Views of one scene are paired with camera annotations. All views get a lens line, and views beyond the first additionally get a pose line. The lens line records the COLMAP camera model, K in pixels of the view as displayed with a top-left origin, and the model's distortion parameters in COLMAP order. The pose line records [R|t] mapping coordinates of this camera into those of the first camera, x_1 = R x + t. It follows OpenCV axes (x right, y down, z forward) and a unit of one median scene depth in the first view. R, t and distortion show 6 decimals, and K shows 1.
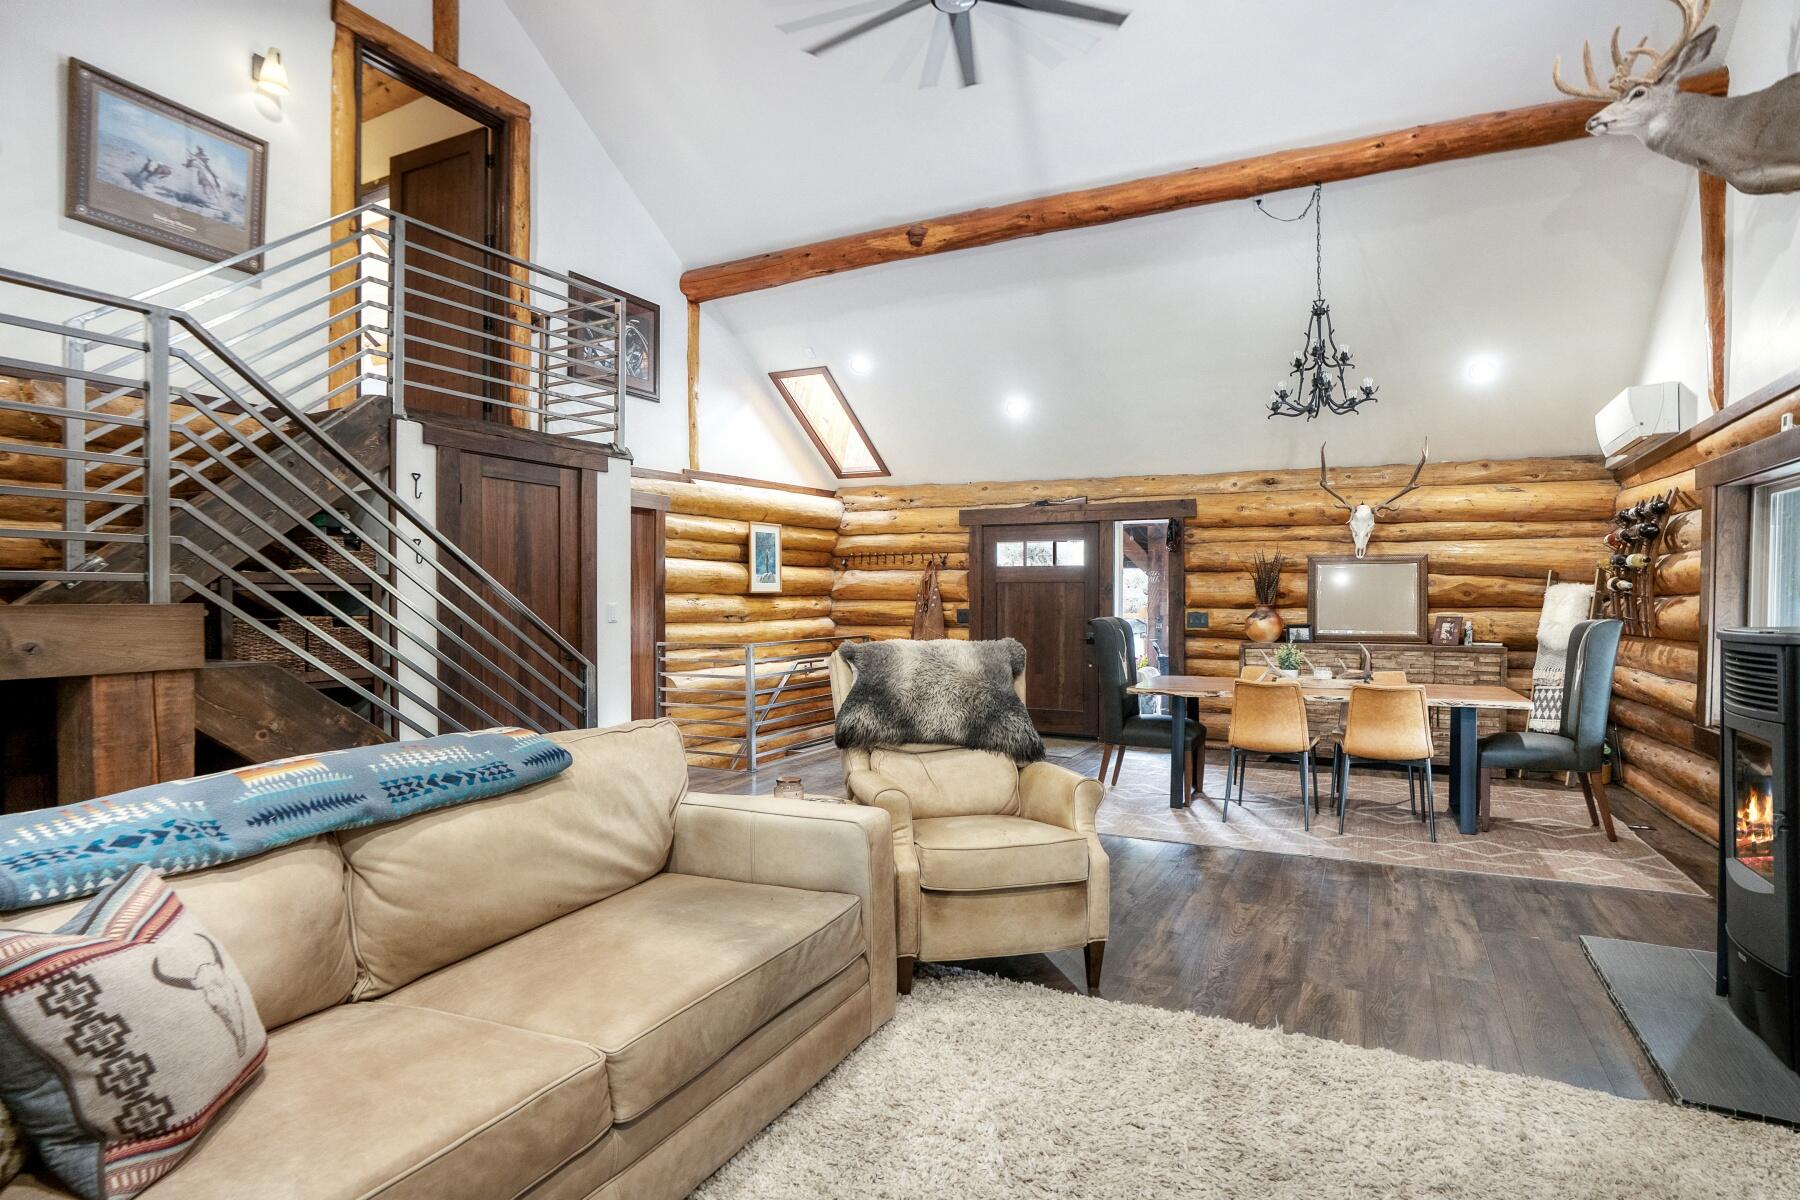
lens RADIAL K [[930.9, 0, 900.0], [0, 930.9, 600.0], [0, 0, 1]] dist [0.023403, 0.000255]
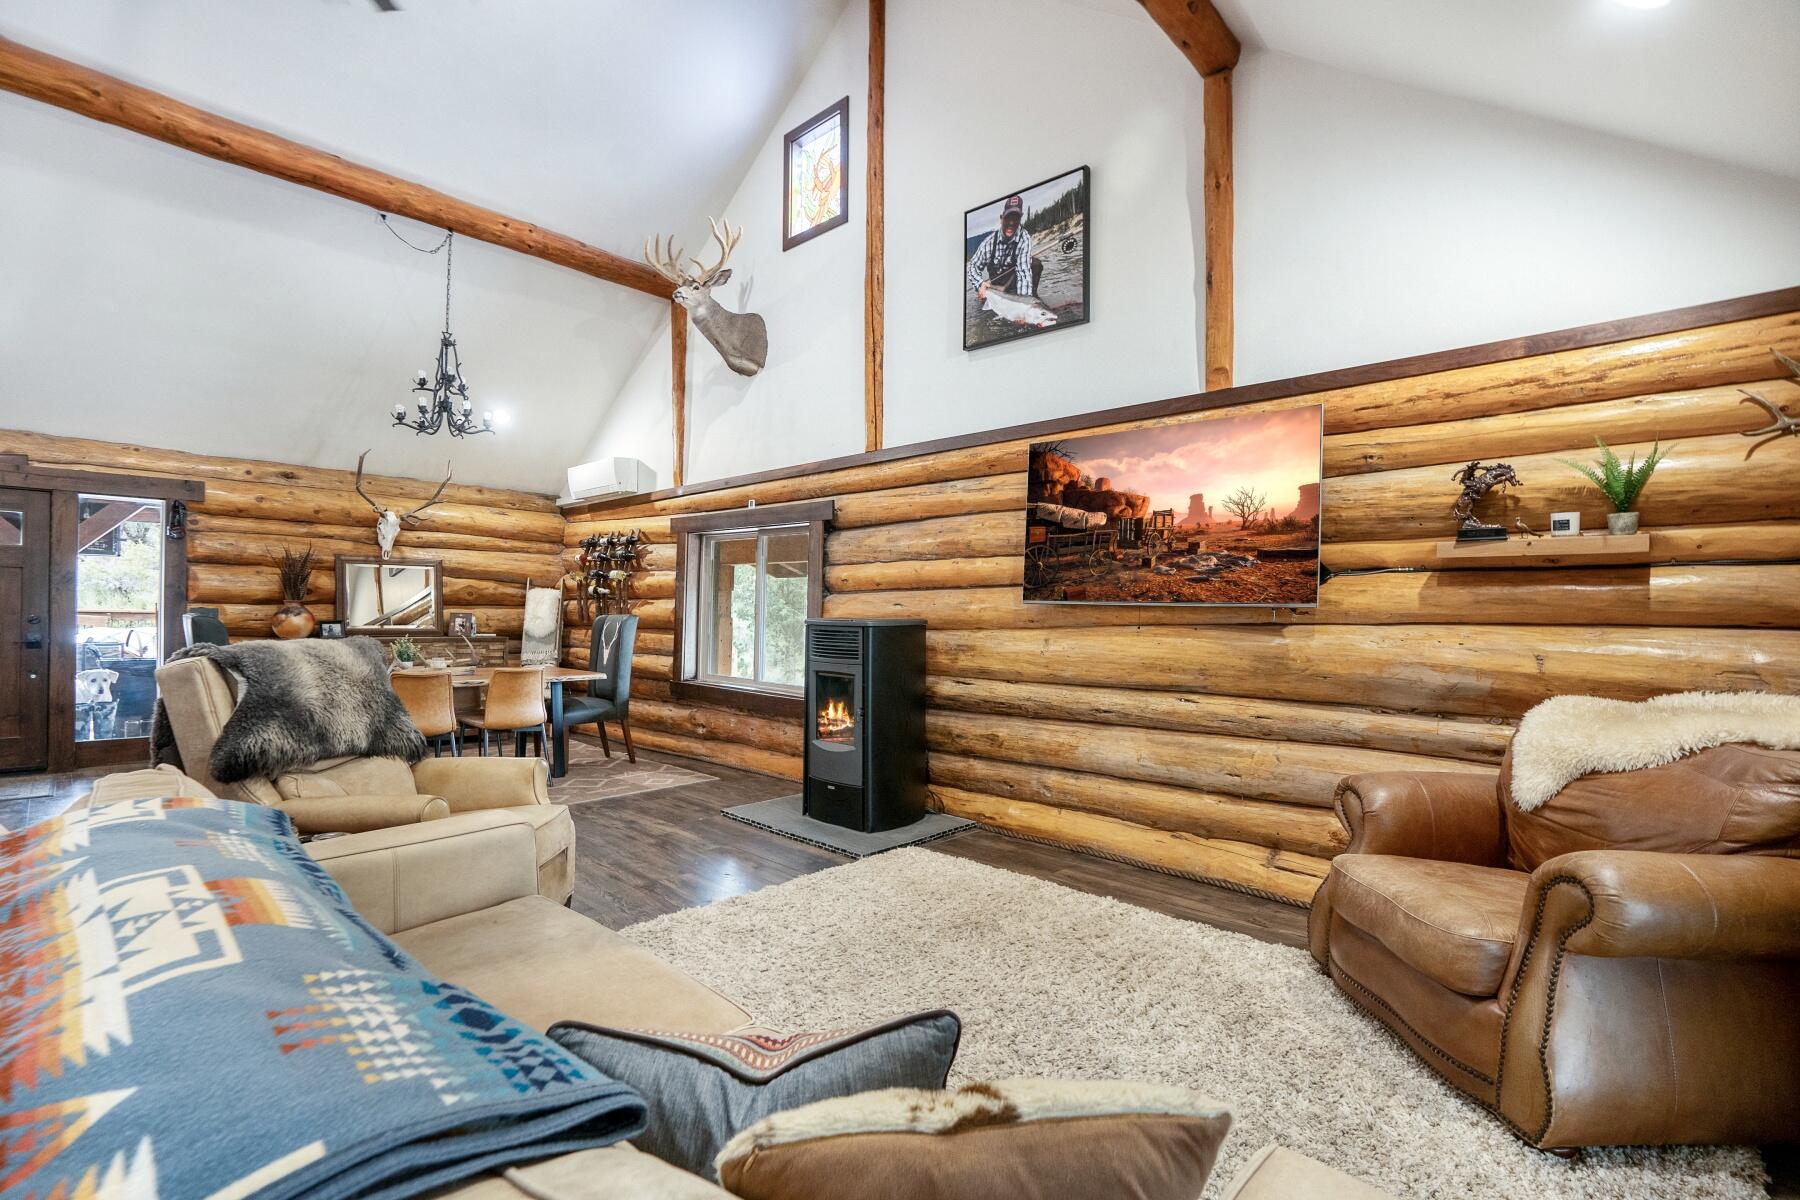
lens RADIAL K [[868.8, 0, 886.9], [0, 868.8, 609.0], [0, 0, 1]] dist [-0.017206, 0.001392]
pose [[0.314199, 0.003806, 0.949350, -0.298314], [-0.016439, 0.999864, 0.001433, 0.002394], [-0.949215, -0.016056, 0.314219, 0.133602]]
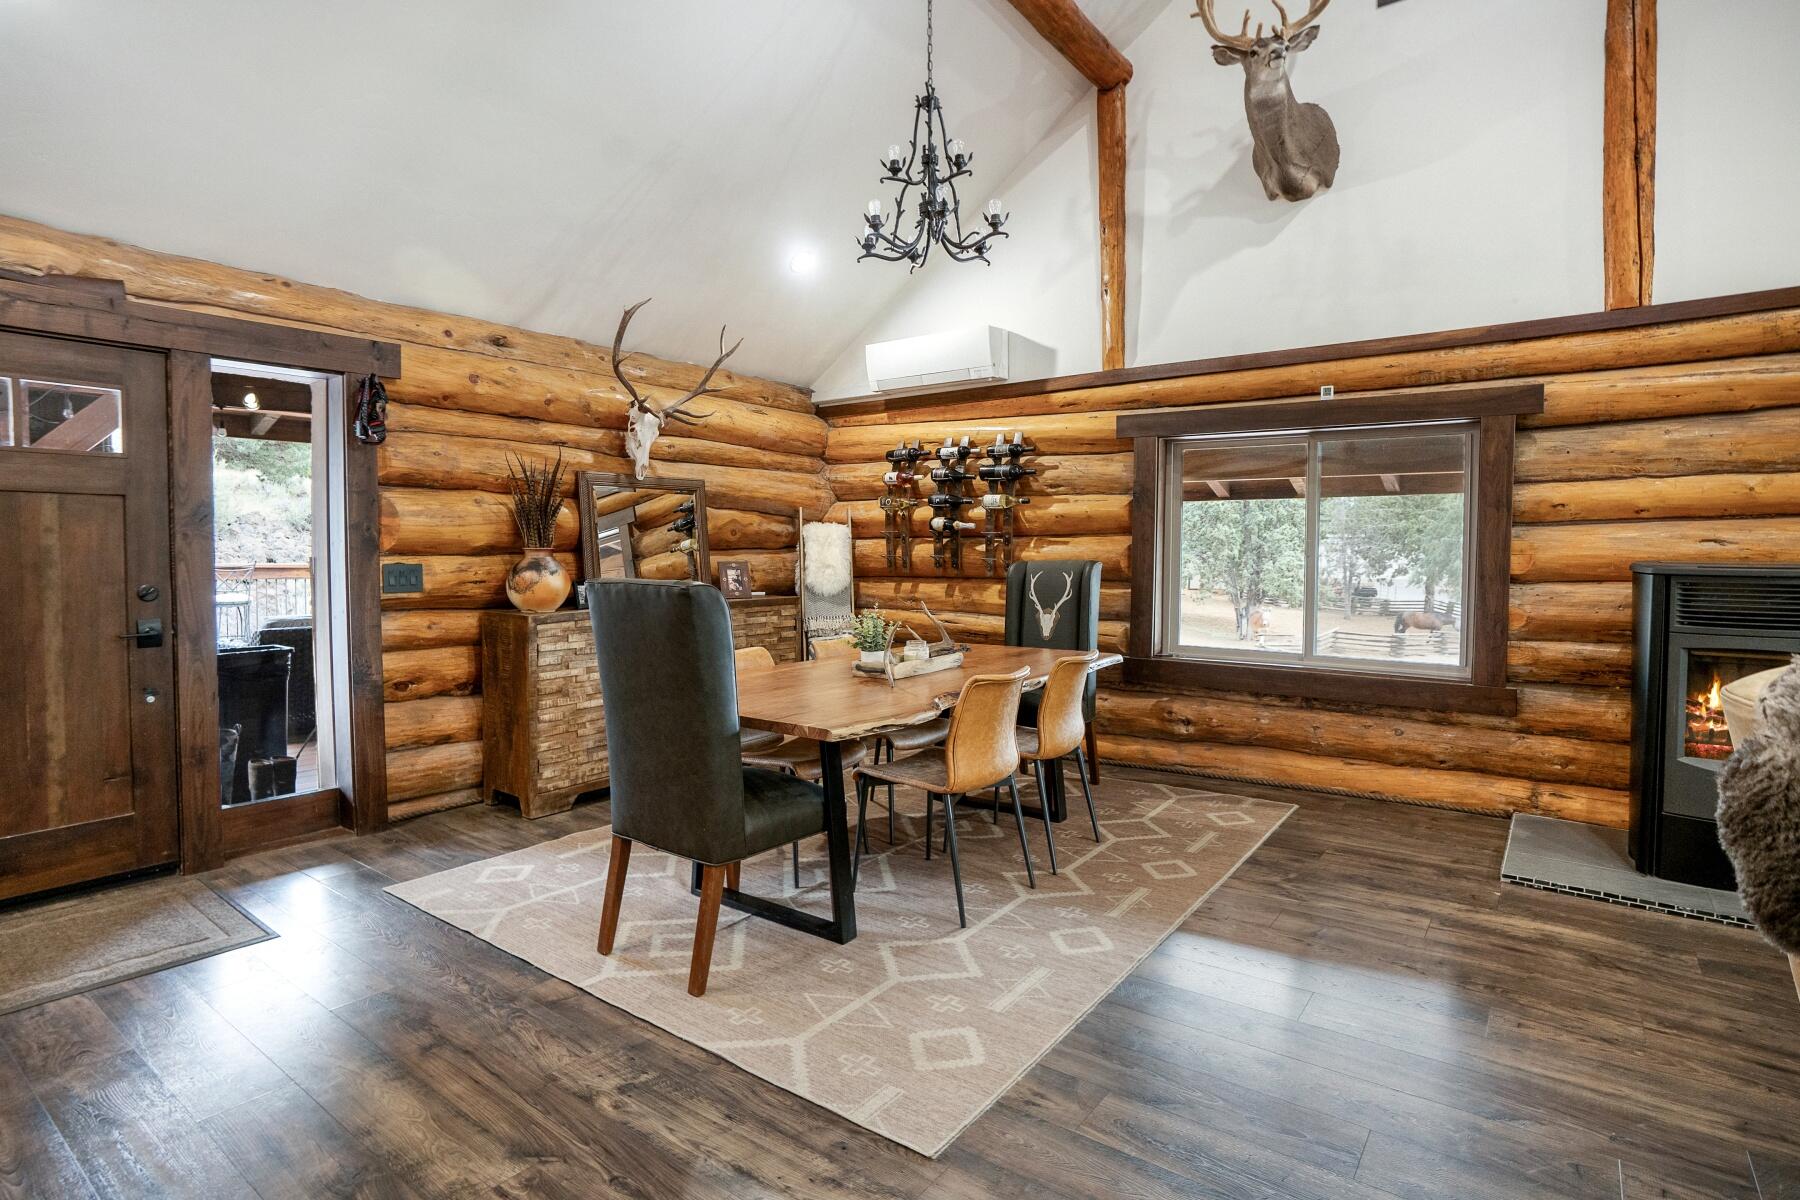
lens RADIAL K [[931.9, 0, 905.8], [0, 931.9, 575.6], [0, 0, 1]] dist [-0.030032, 0.000714]
pose [[0.164104, -0.036438, 0.985770, -0.166942], [-0.001227, 0.999309, 0.037142, 0.000250], [-0.986442, -0.007305, 0.163946, 0.731251]]
